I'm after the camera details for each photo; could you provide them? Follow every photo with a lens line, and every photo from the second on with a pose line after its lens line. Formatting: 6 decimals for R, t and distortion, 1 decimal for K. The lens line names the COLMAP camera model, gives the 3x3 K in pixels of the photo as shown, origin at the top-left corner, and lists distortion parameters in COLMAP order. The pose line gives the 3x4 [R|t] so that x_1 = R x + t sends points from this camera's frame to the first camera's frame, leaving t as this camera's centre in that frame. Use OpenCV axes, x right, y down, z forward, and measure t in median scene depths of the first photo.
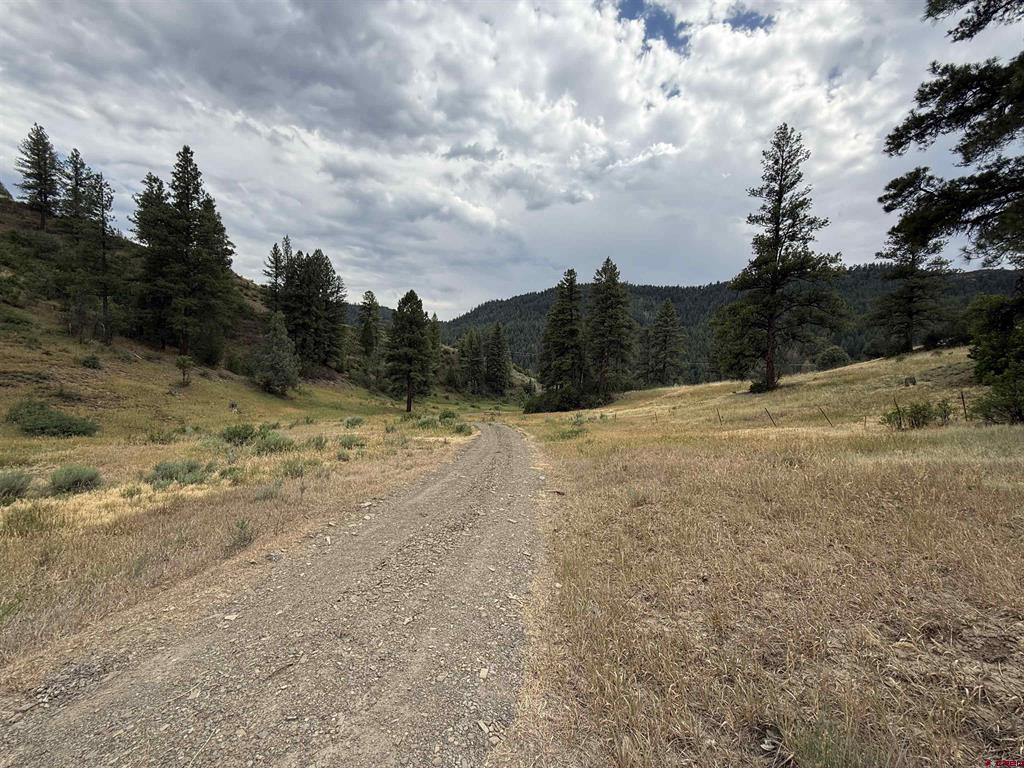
lens RADIAL K [[407.8, 0, 512.3], [0, 407.8, 385.8], [0, 0, 1]] dist [0.001399, -0.000253]
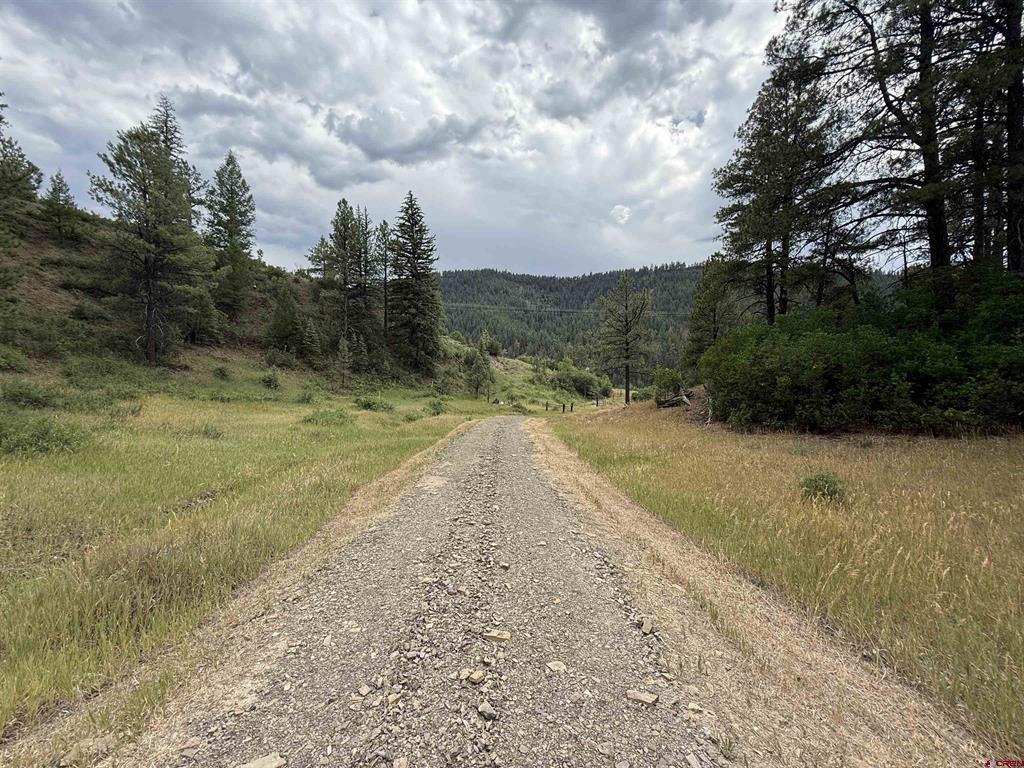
lens RADIAL K [[407.8, 0, 510.6], [0, 407.8, 382.8], [0, 0, 1]] dist [0.001399, -0.000253]
pose [[0.952159, -0.038807, 0.303129, -0.075504], [0.038030, 0.999241, 0.008468, 0.031408], [-0.303227, 0.003465, 0.952912, 0.610162]]
